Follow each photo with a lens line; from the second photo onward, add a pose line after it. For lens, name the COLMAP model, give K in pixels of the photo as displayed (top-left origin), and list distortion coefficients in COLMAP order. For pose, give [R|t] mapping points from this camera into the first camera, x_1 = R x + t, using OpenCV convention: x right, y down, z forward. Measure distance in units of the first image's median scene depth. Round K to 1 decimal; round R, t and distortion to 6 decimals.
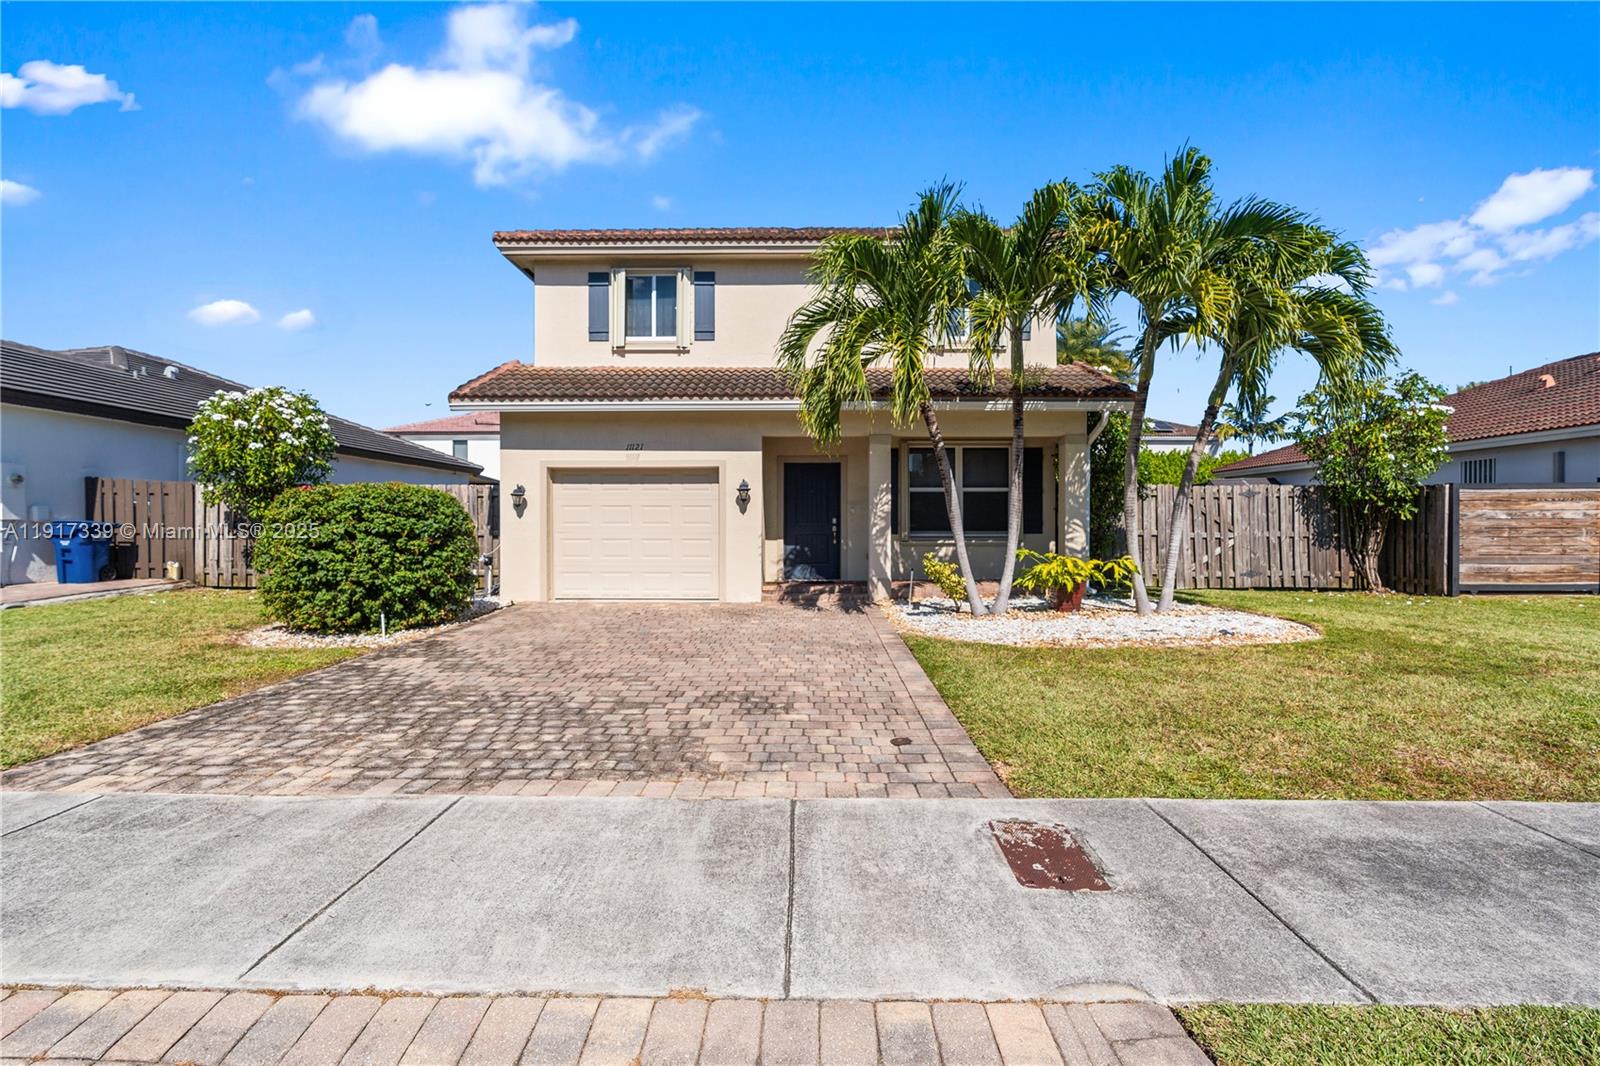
lens RADIAL K [[722.7, 0, 805.0], [0, 722.7, 532.5], [0, 0, 1]] dist [-0.010590, 0.003791]
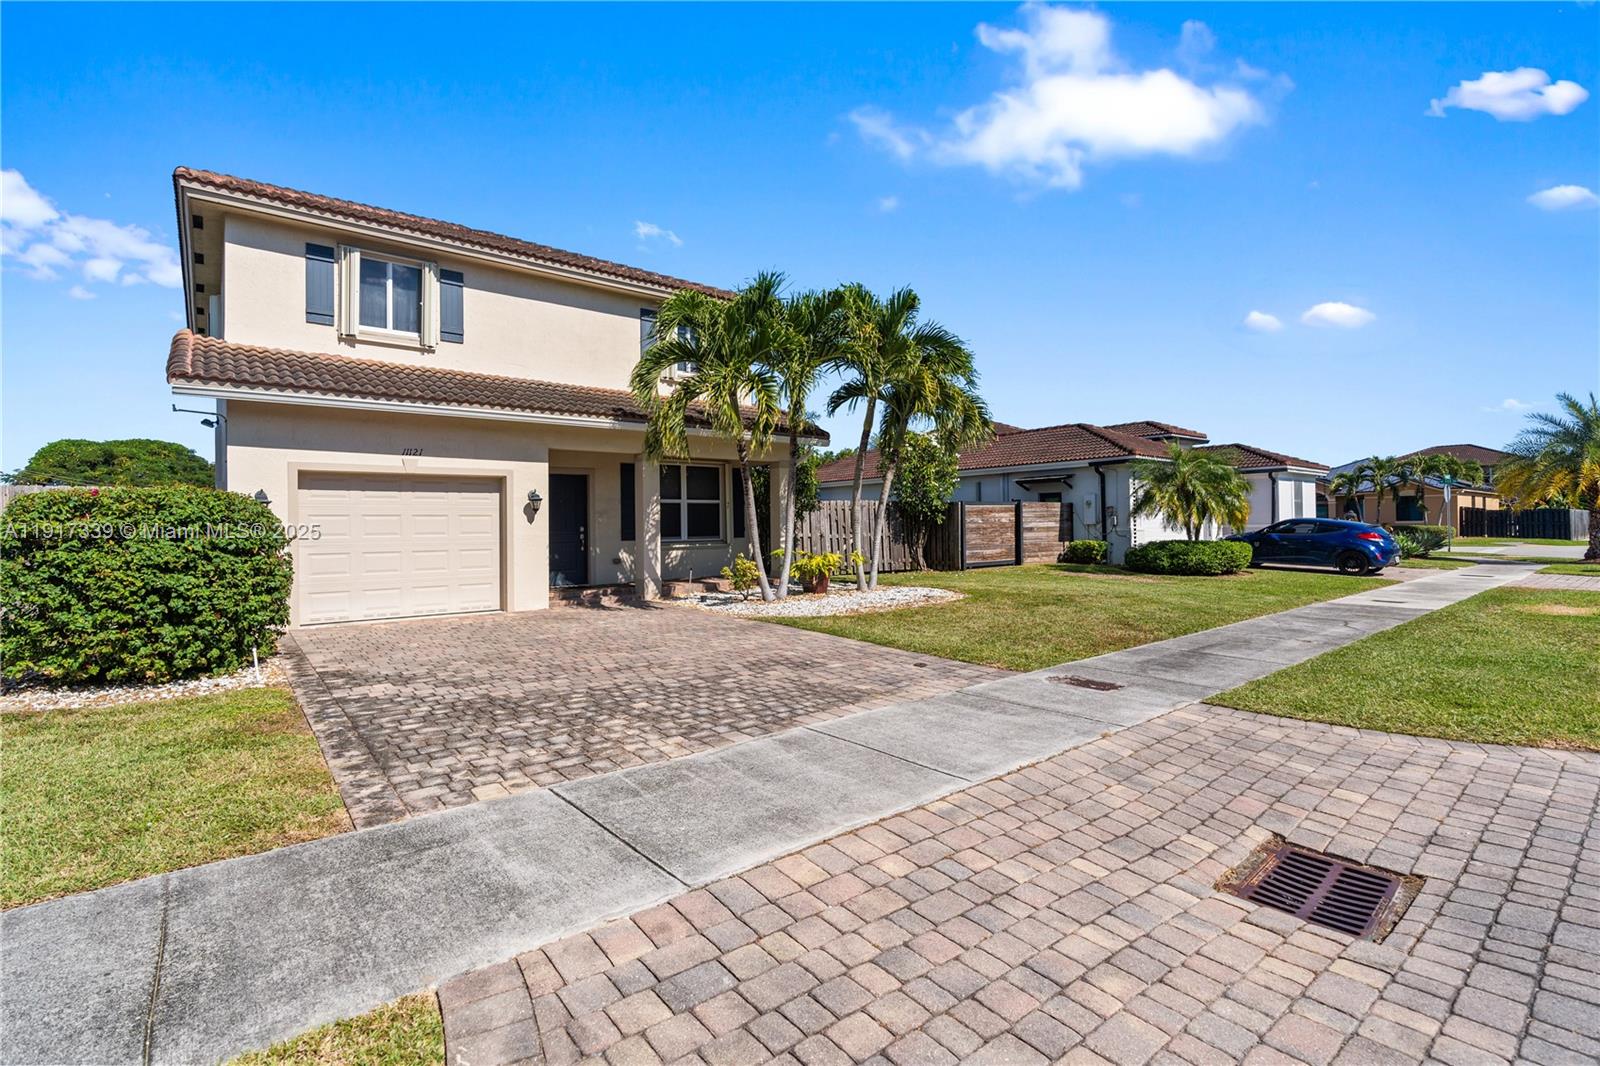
lens RADIAL K [[725.1, 0, 802.2], [0, 725.1, 522.3], [0, 0, 1]] dist [-0.008936, 0.001023]
pose [[0.766704, -0.006520, 0.641968, -0.448087], [0.021851, 0.999634, -0.015943, -0.002546], [-0.641629, 0.026251, 0.766566, -0.028176]]
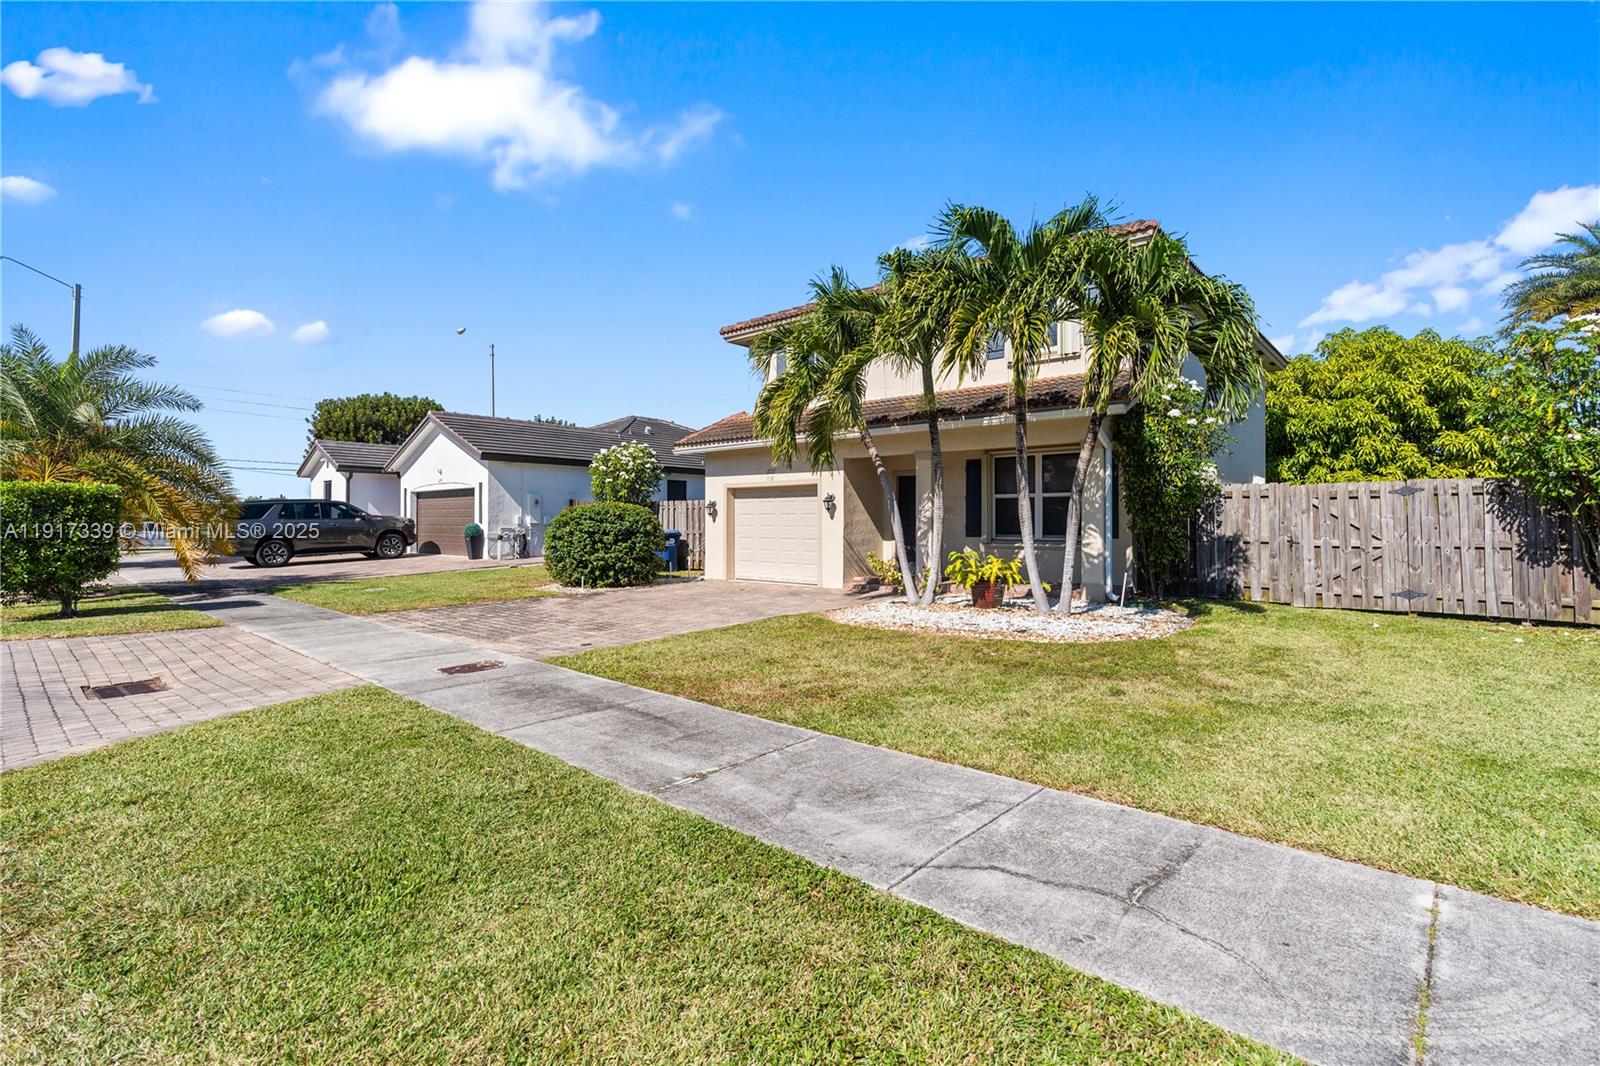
lens RADIAL K [[725.1, 0, 802.2], [0, 725.1, 522.3], [0, 0, 1]] dist [-0.008936, 0.001023]
pose [[0.761638, 0.000635, -0.648003, 0.714472], [-0.009712, 0.999898, -0.010436, -0.006518], [0.647930, 0.014241, 0.761567, -0.021701]]
